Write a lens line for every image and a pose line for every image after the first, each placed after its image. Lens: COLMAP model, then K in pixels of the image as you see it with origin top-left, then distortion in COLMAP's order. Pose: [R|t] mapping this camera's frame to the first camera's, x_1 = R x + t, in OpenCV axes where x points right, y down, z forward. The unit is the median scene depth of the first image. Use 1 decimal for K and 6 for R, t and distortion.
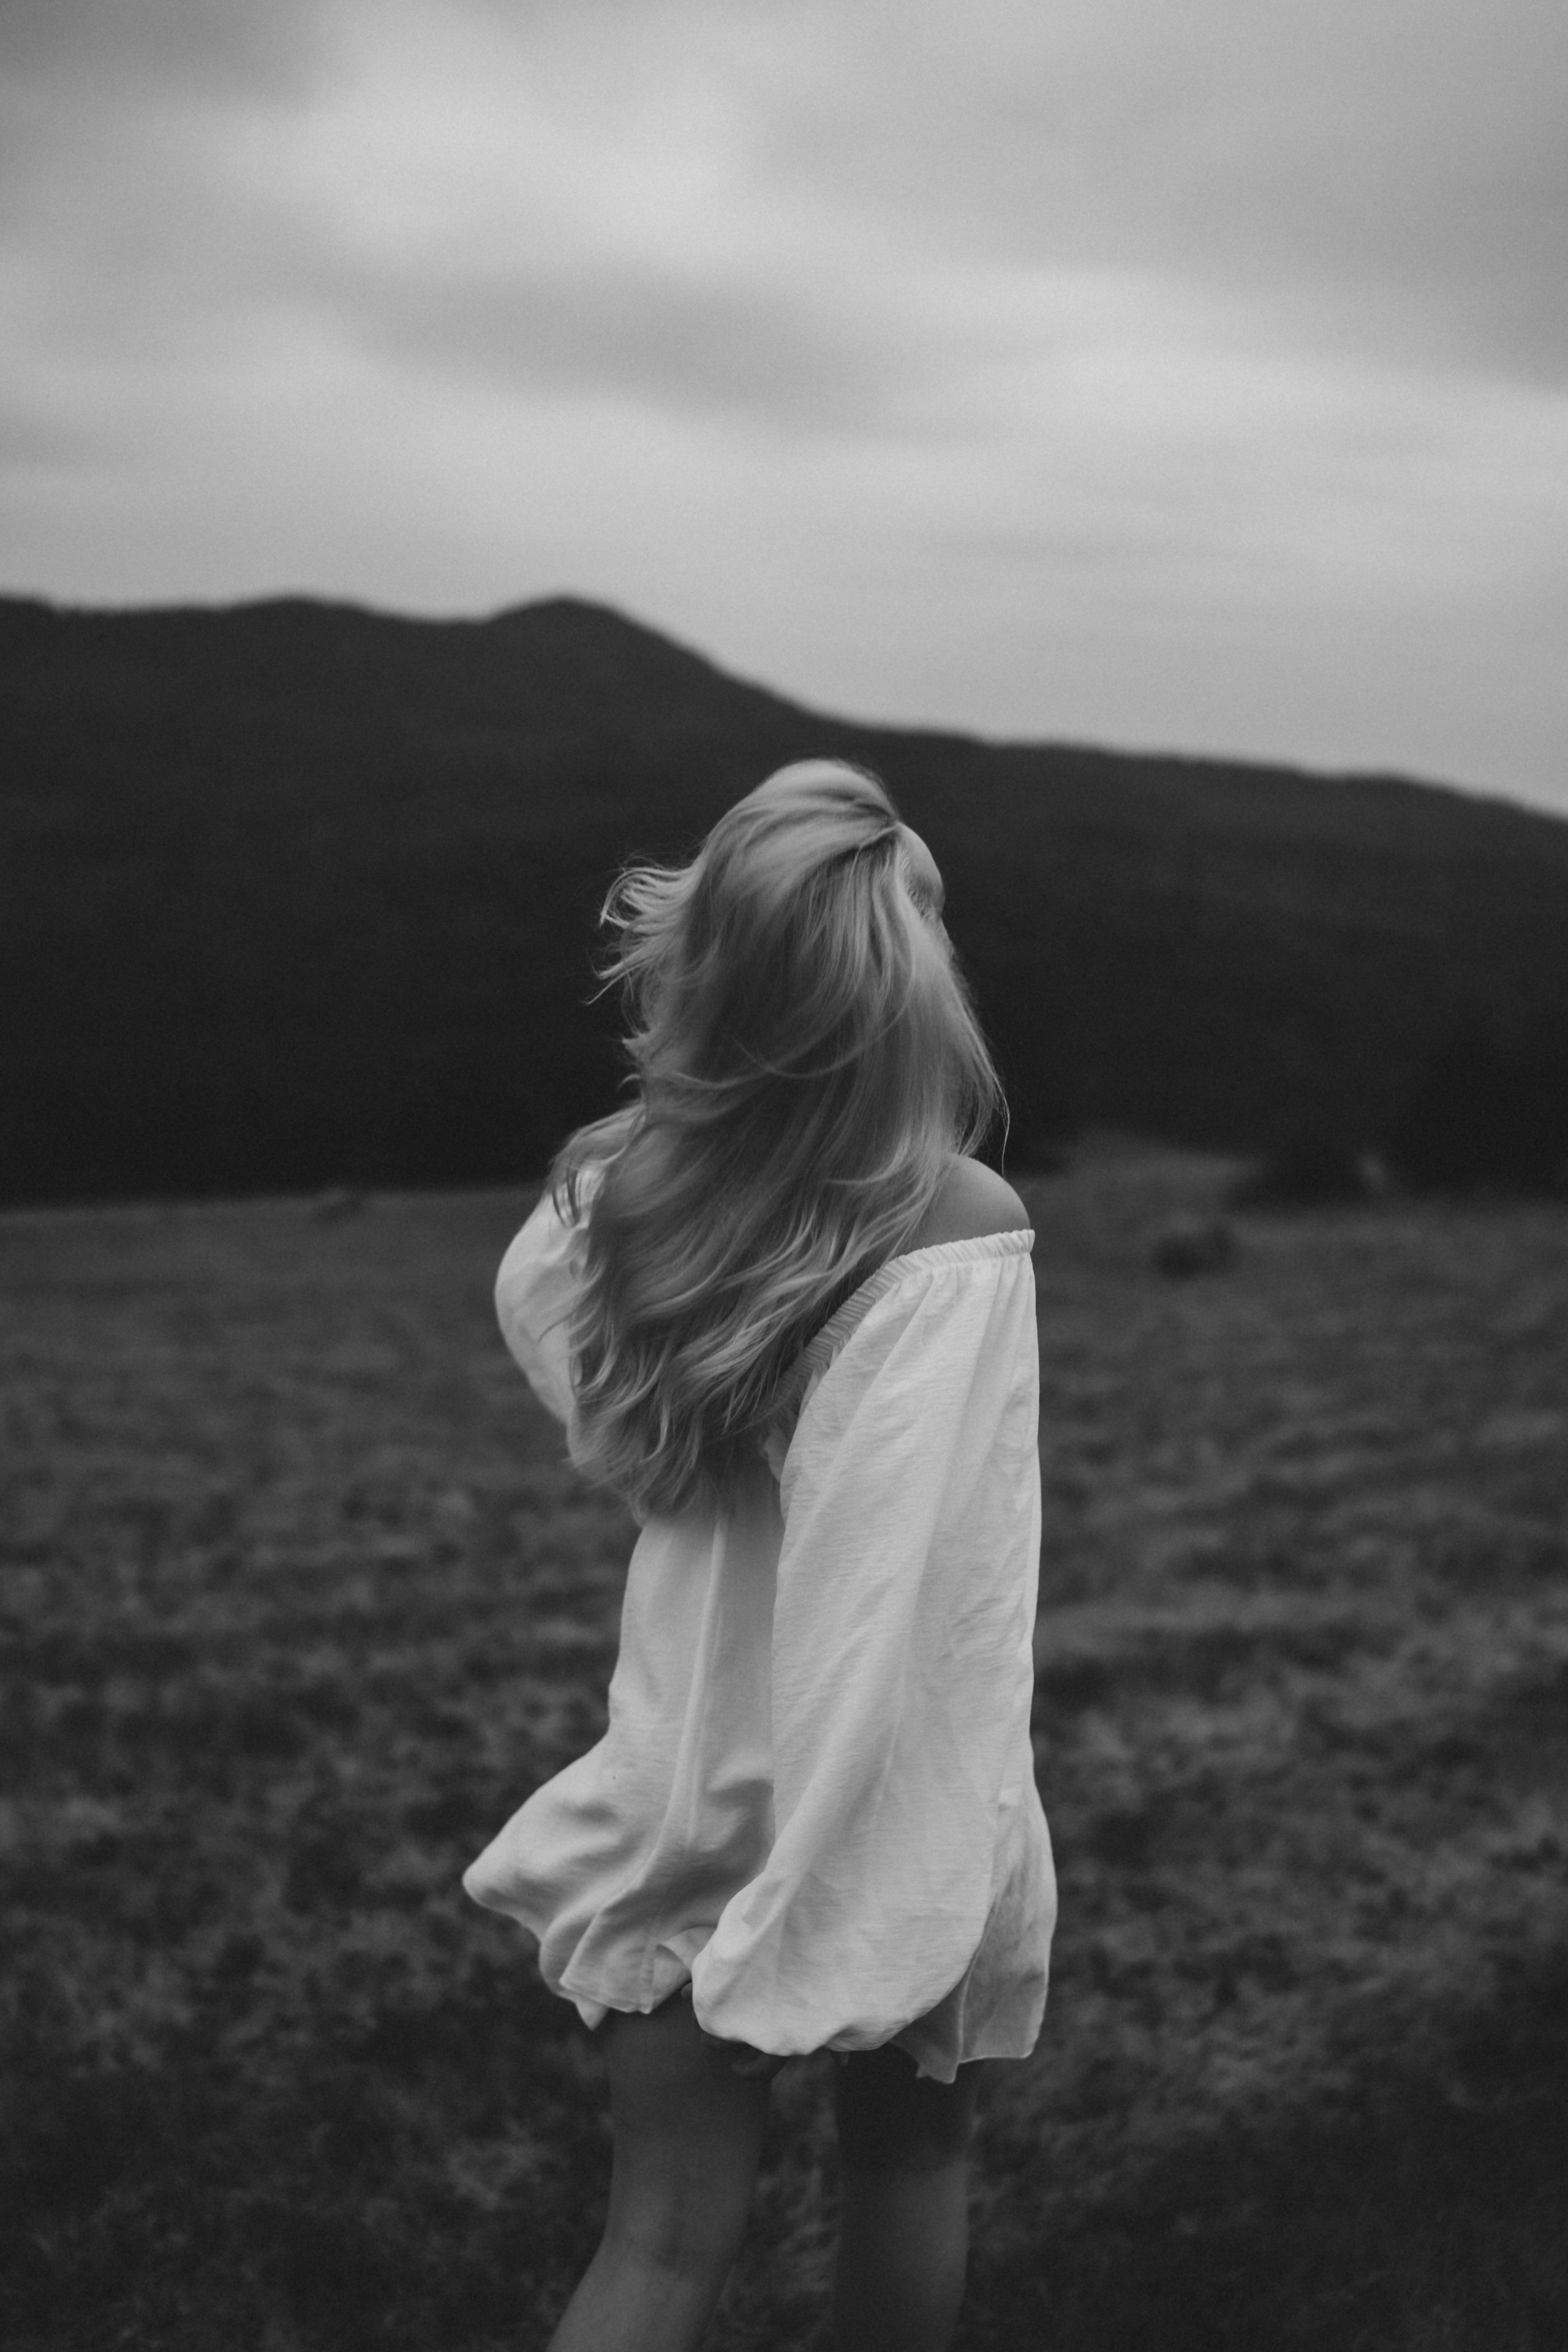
lens RADIAL K [[2371.4, 0, 776.6], [0, 2371.4, 1188.7], [0, 0, 1]] dist [-0.020098, 0.000000]
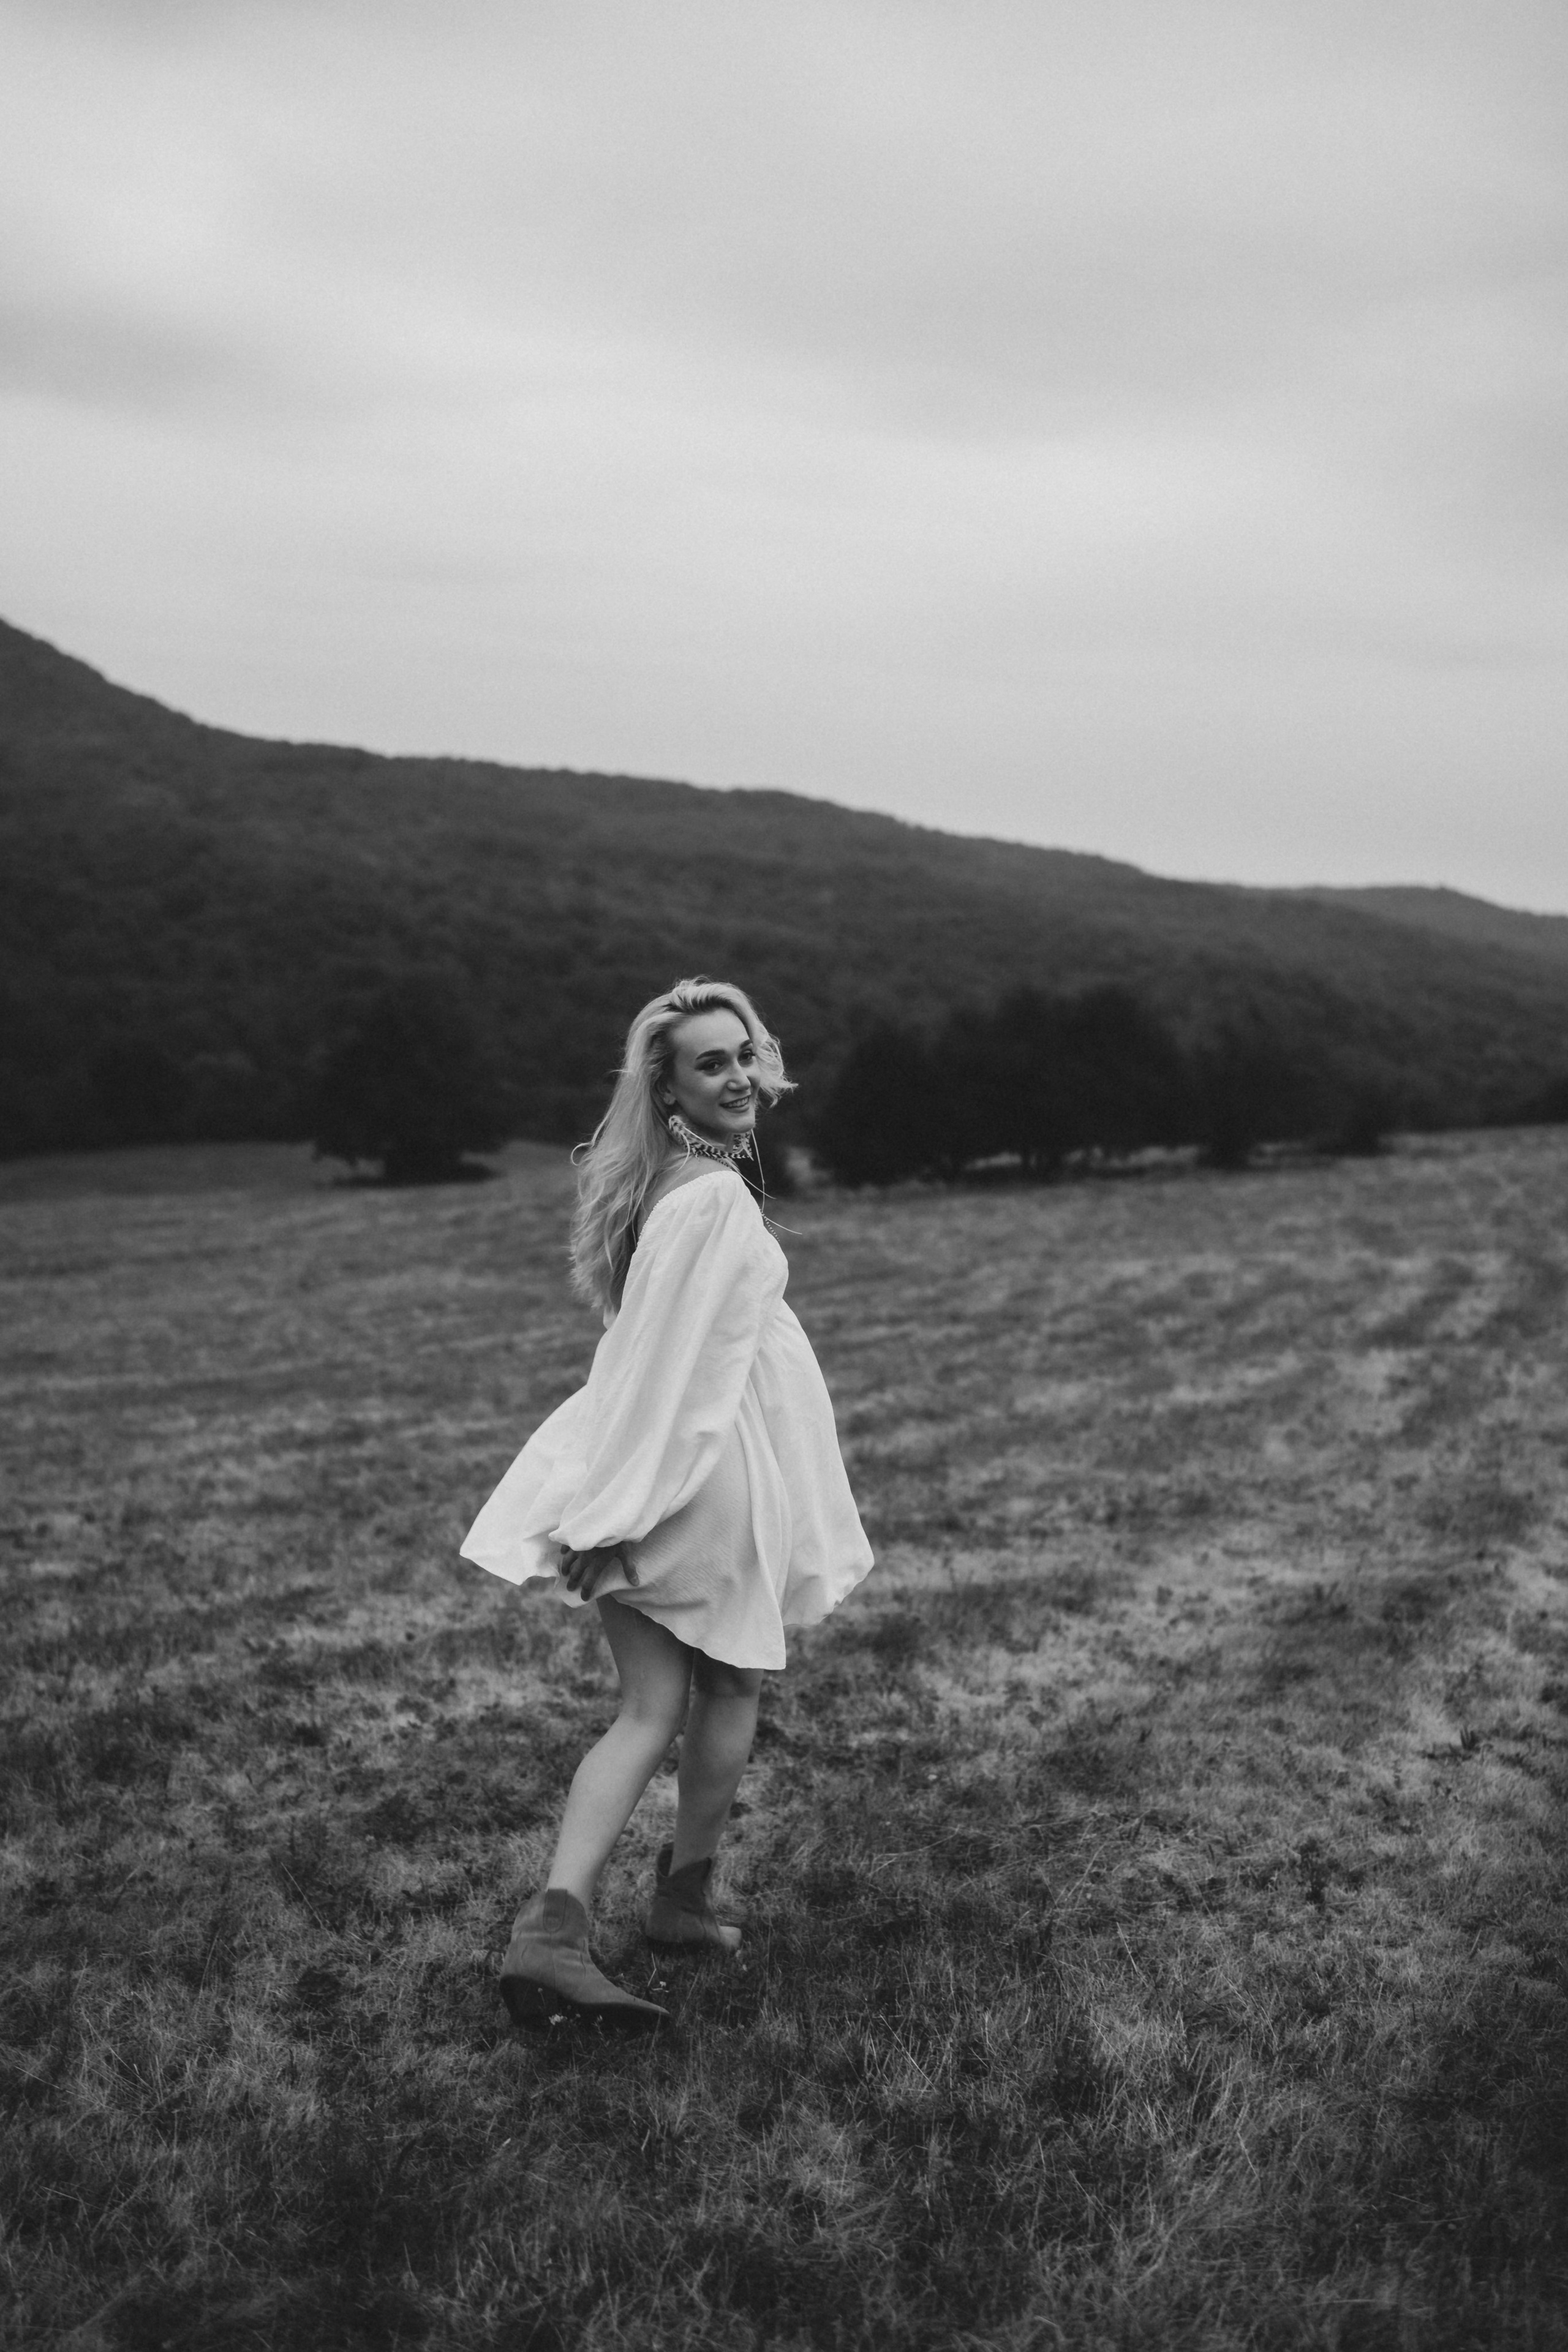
lens RADIAL K [[2371.4, 0, 772.1], [0, 2371.4, 1167.6], [0, 0, 1]] dist [-0.020098, 0.000000]
pose [[0.968527, -0.034123, 0.246560, -0.098313], [0.037700, 0.999241, -0.009801, 0.010282], [-0.246039, 0.018788, 0.969078, 0.023365]]
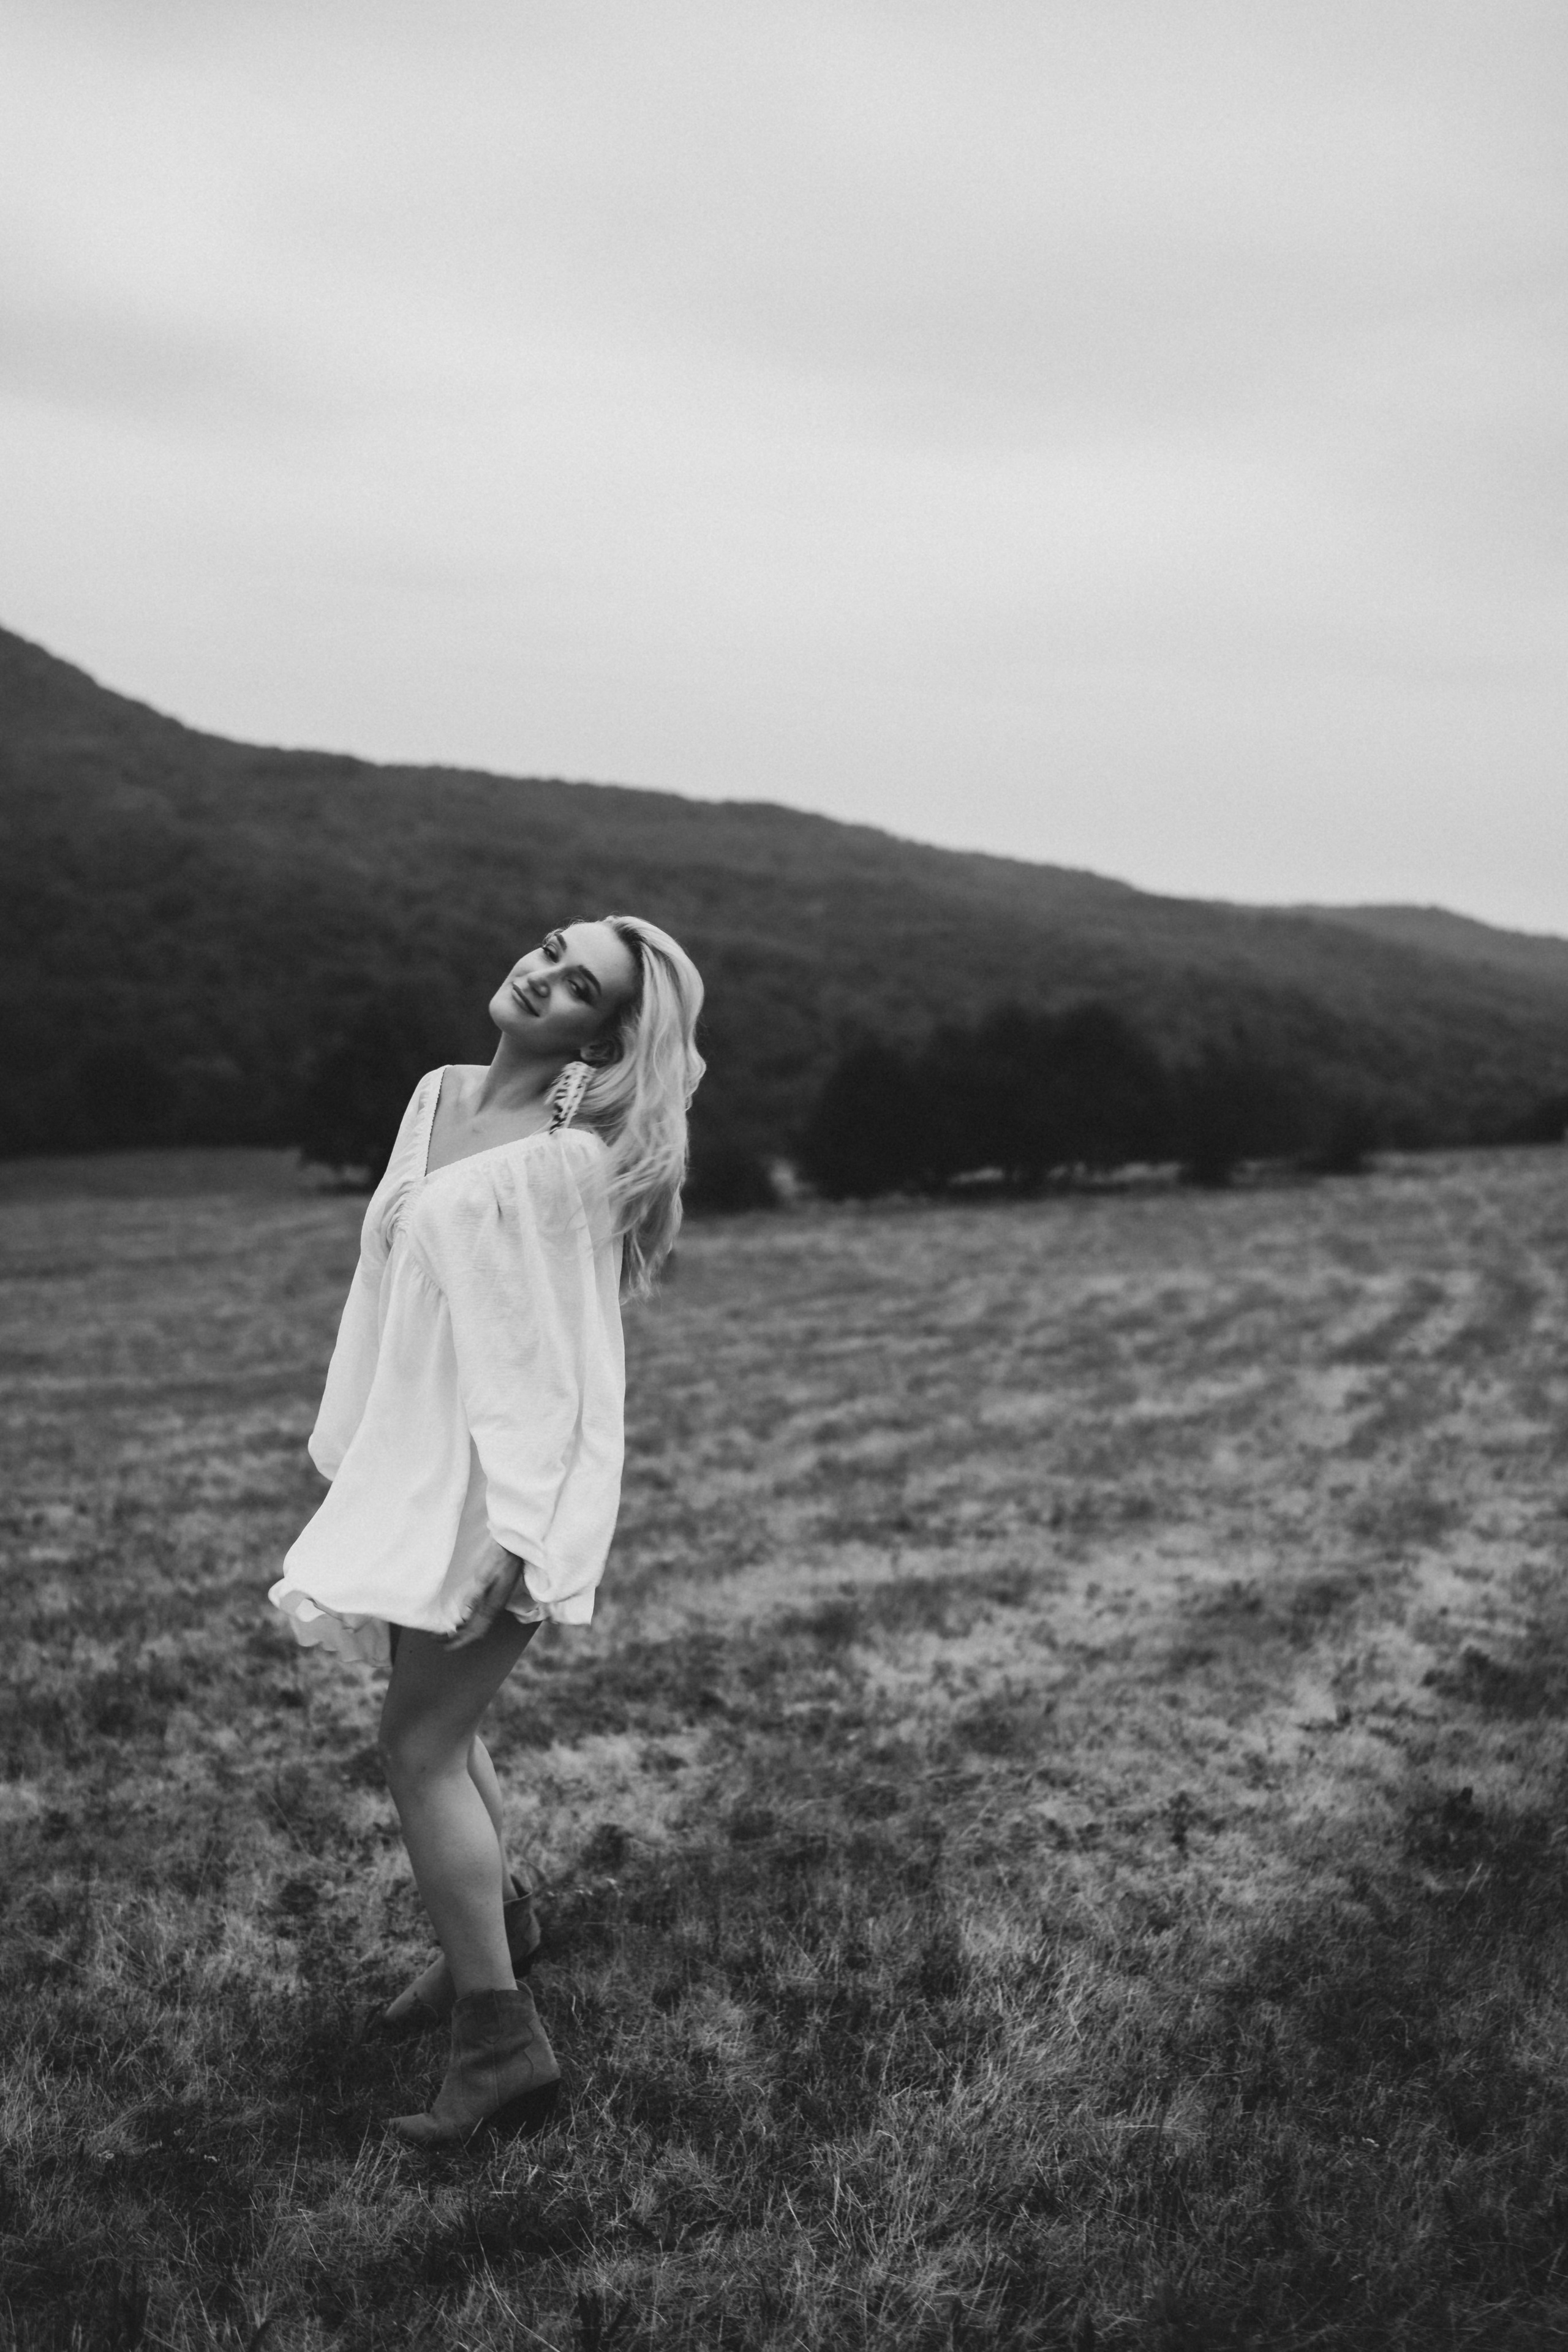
lens RADIAL K [[2371.4, 0, 786.4], [0, 2371.4, 1173.2], [0, 0, 1]] dist [-0.020098, 0.000000]
pose [[0.965946, -0.021536, 0.257848, -0.101785], [0.025407, 0.999609, -0.011691, 0.008741], [-0.257495, 0.017844, 0.966115, -0.025745]]
